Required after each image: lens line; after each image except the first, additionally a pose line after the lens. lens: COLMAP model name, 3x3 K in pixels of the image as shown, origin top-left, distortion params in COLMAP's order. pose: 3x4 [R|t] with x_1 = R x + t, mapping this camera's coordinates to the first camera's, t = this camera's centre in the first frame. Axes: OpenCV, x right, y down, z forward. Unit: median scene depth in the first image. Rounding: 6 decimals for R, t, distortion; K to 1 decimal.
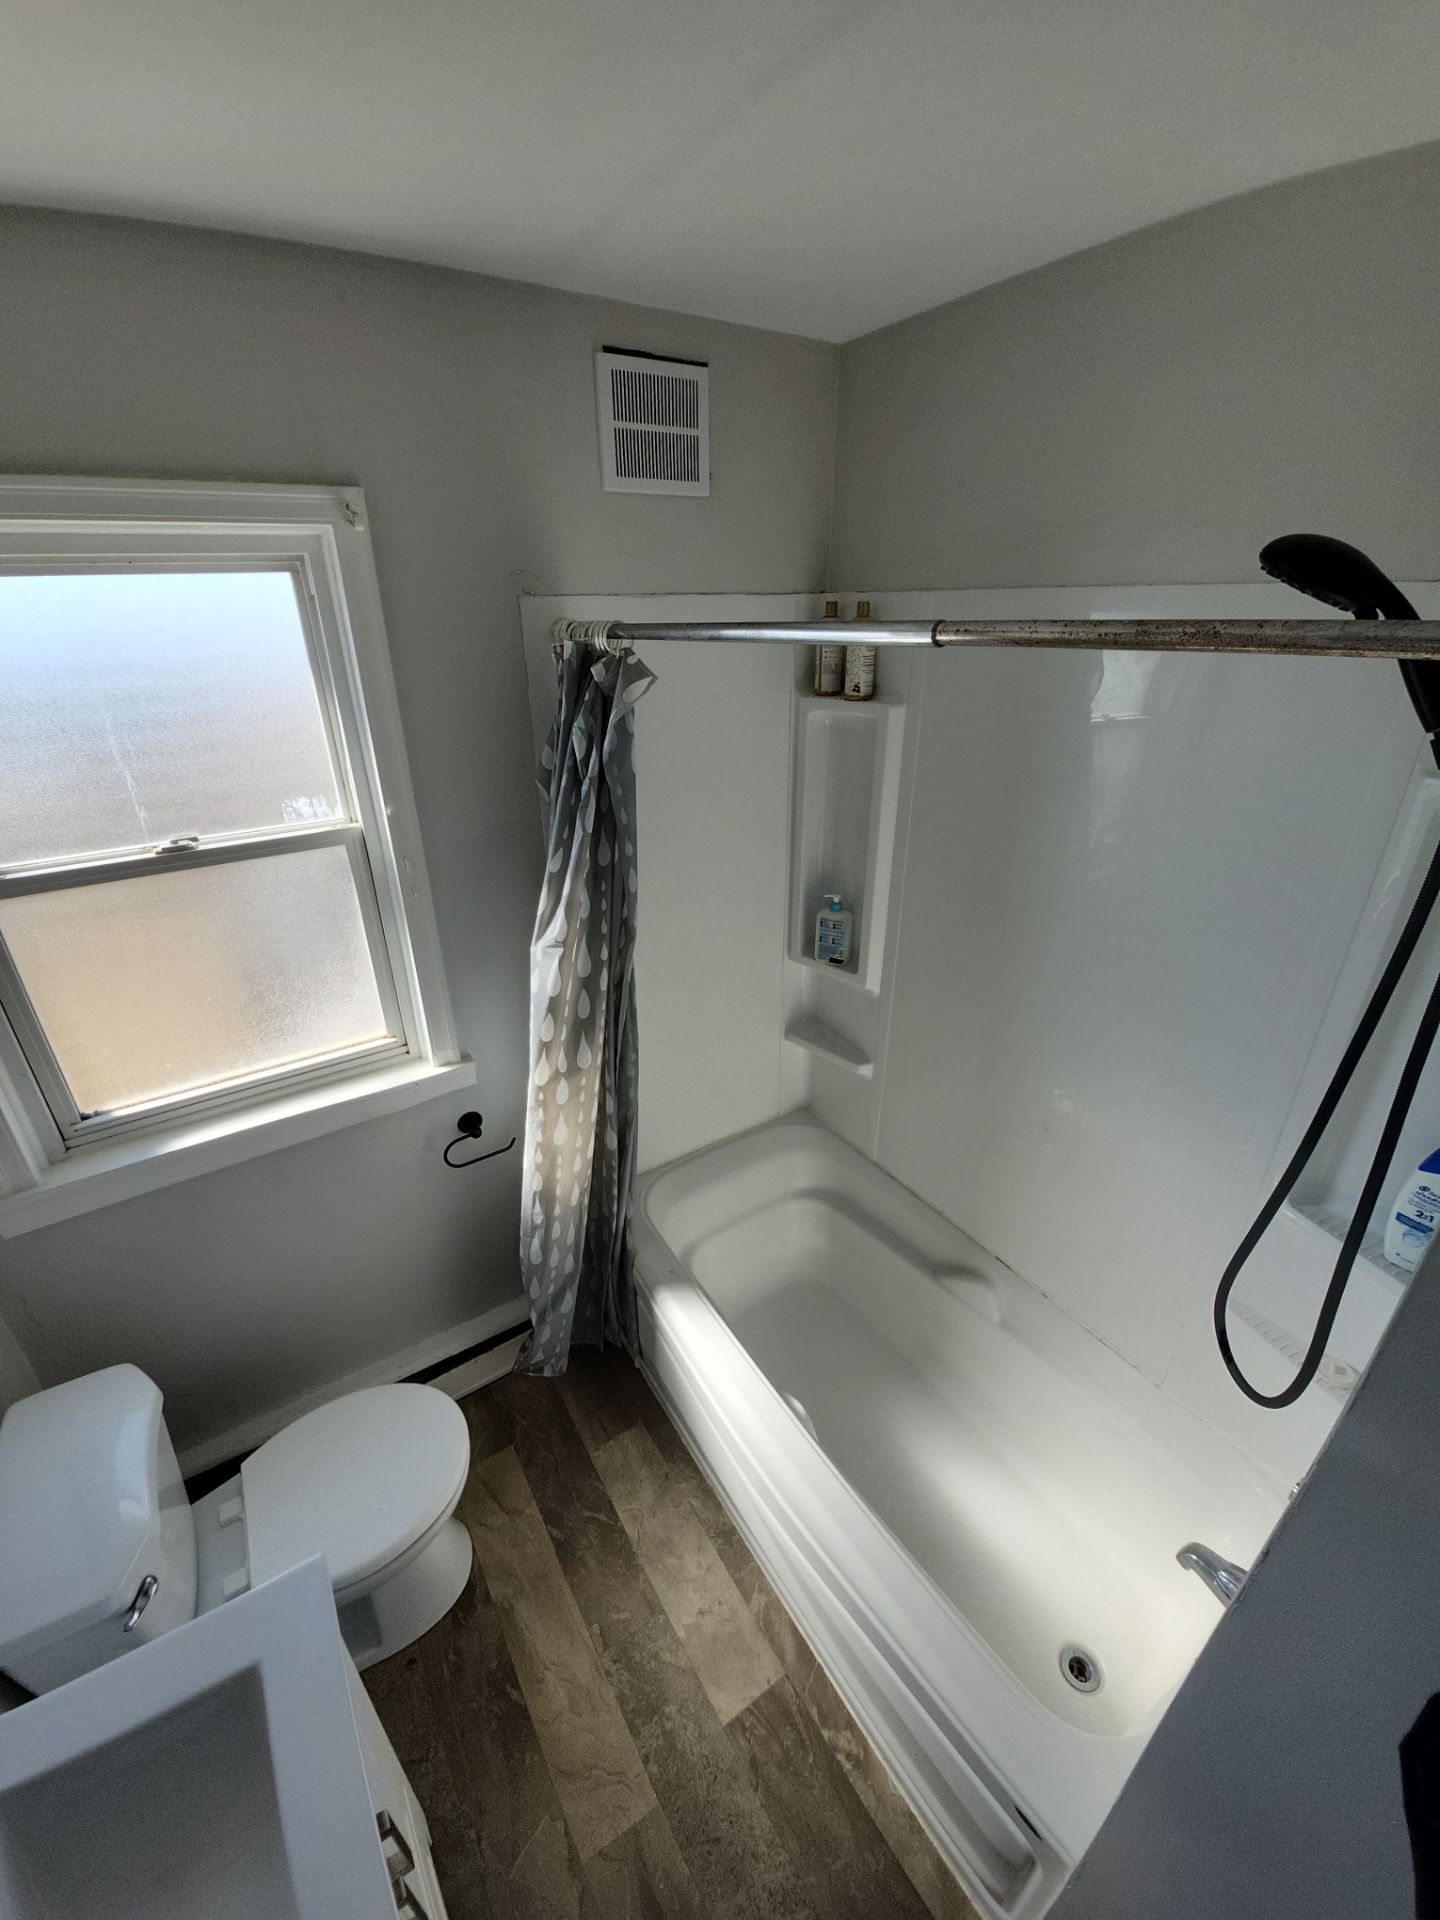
lens RADIAL K [[754.1, 0, 699.7], [0, 754.1, 960.4], [0, 0, 1]] dist [0.002267, -0.010551]
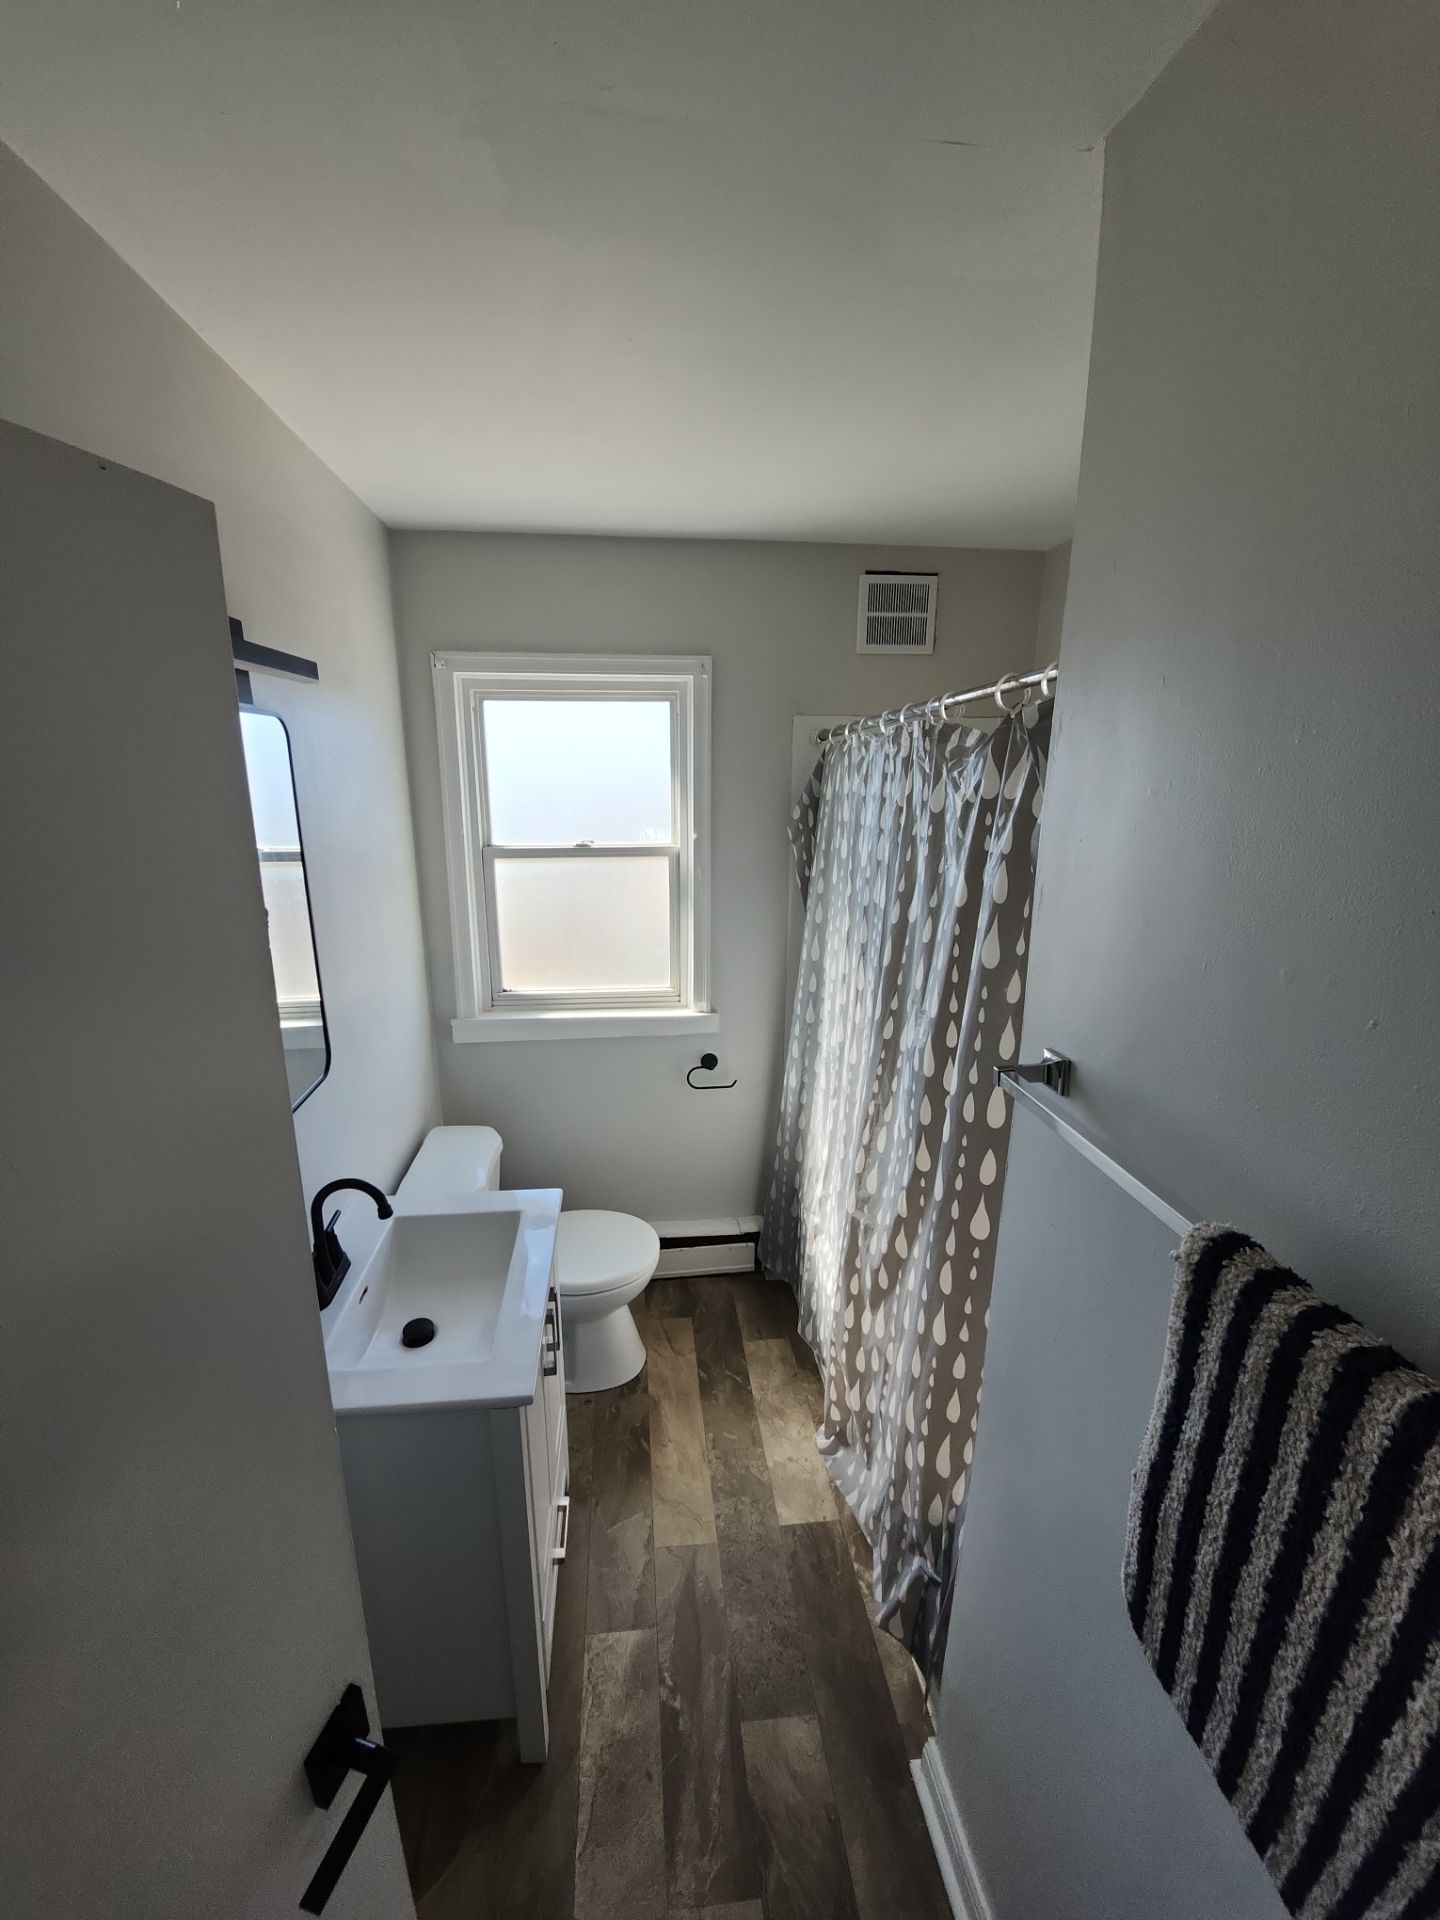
lens RADIAL K [[754.3, 0, 706.1], [0, 754.3, 964.7], [0, 0, 1]] dist [-0.002321, -0.010392]
pose [[0.897364, 0.124274, -0.423432, 0.326531], [-0.201749, 0.968914, -0.143191, 0.290394], [0.392474, 0.213921, 0.894540, -0.384079]]
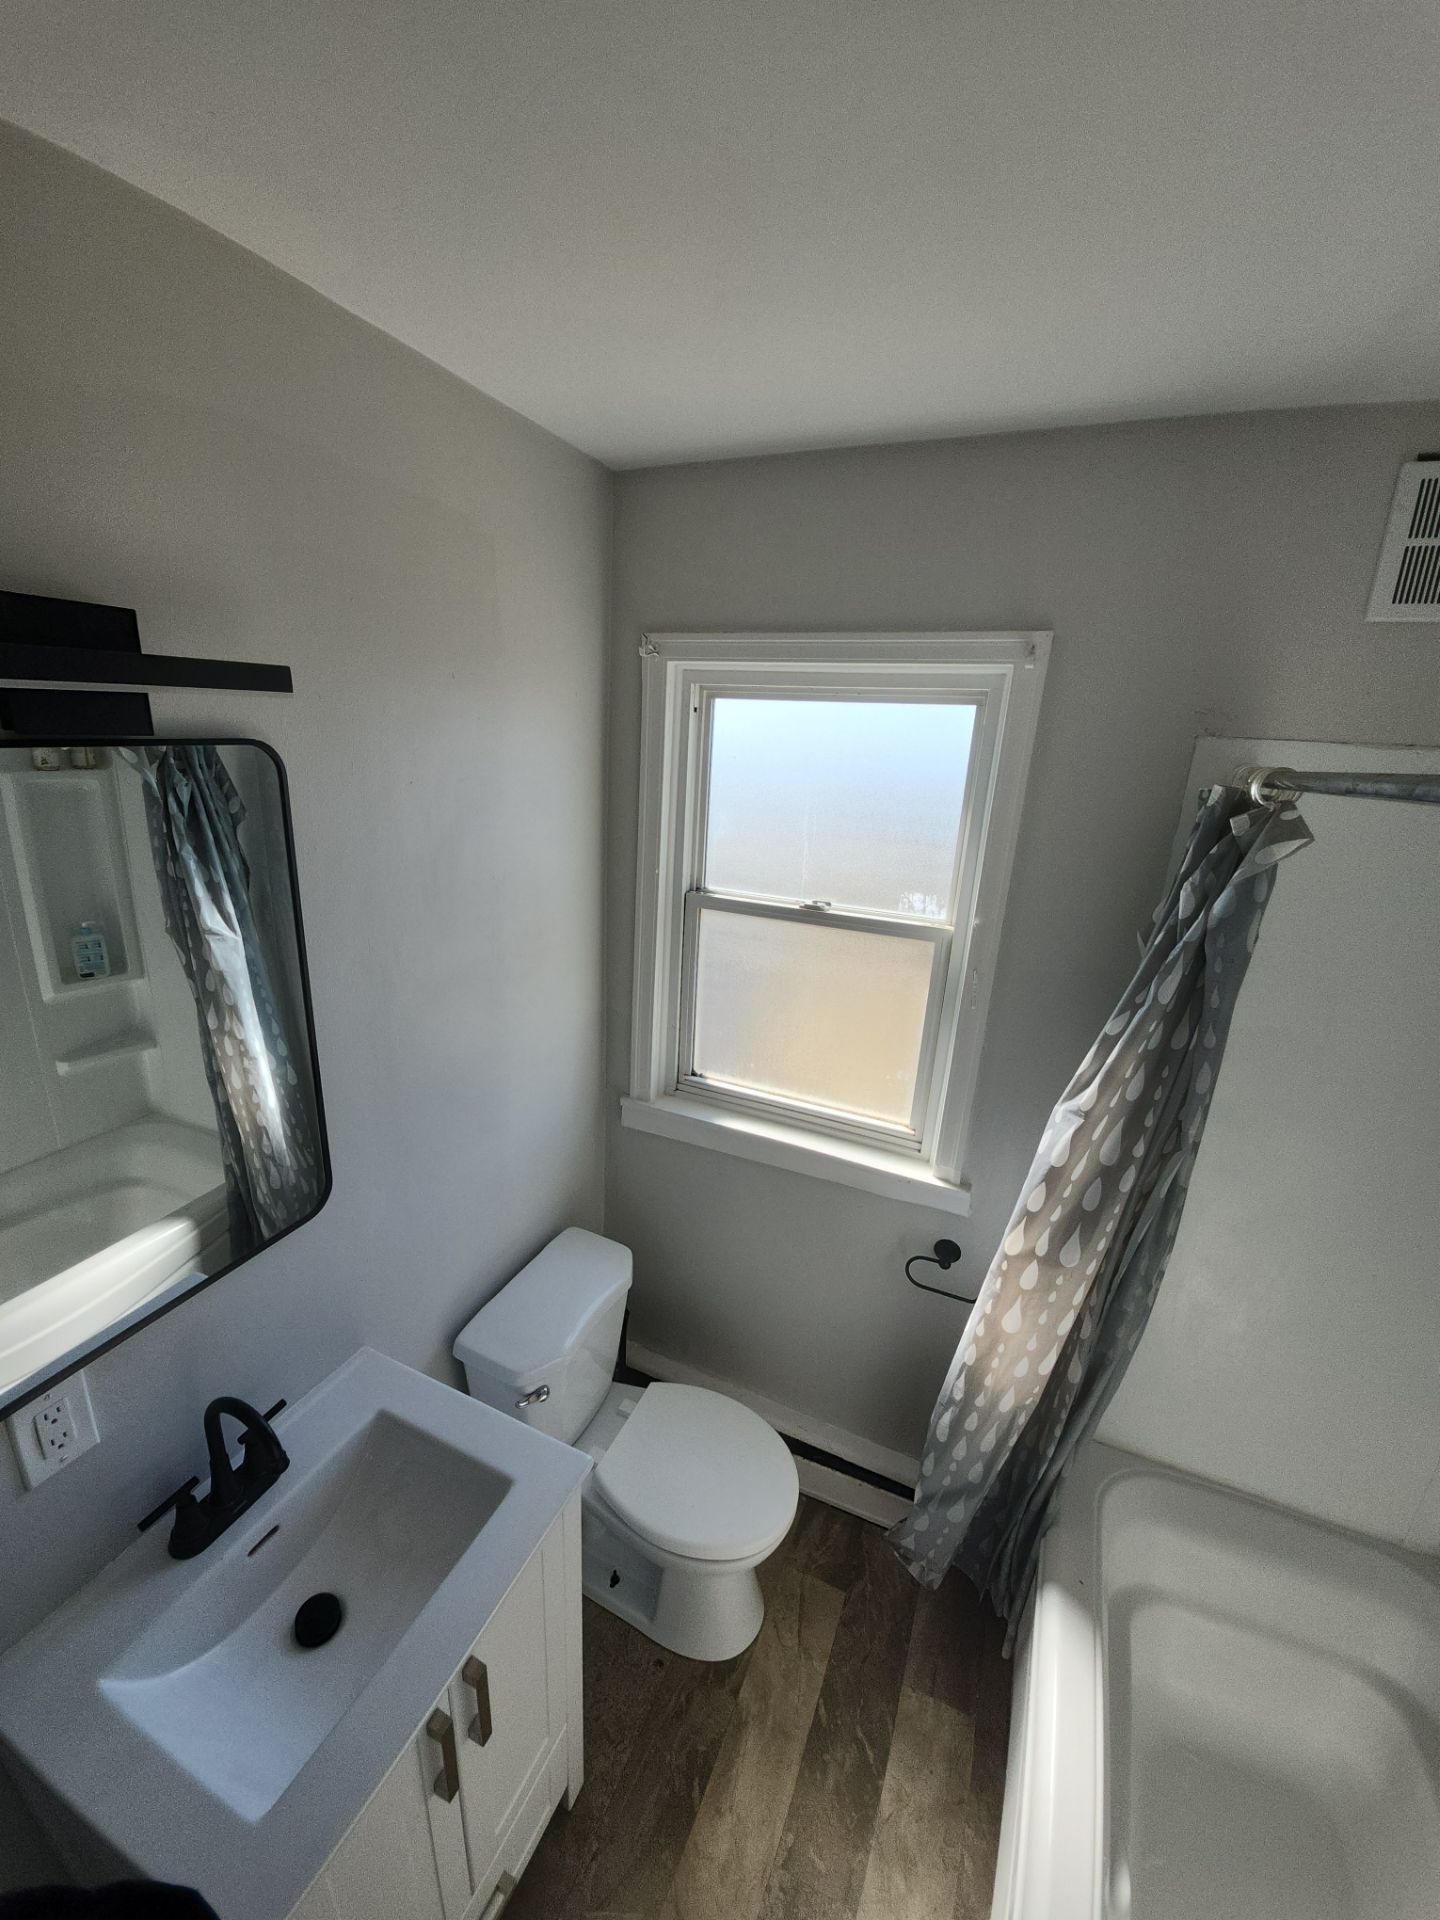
lens RADIAL K [[754.3, 0, 706.1], [0, 754.3, 964.7], [0, 0, 1]] dist [-0.002321, -0.010392]
pose [[0.551706, 0.282909, -0.784591, 0.201339], [-0.404778, 0.913322, 0.044697, -0.040095], [0.729230, 0.292926, 0.618400, 0.104606]]
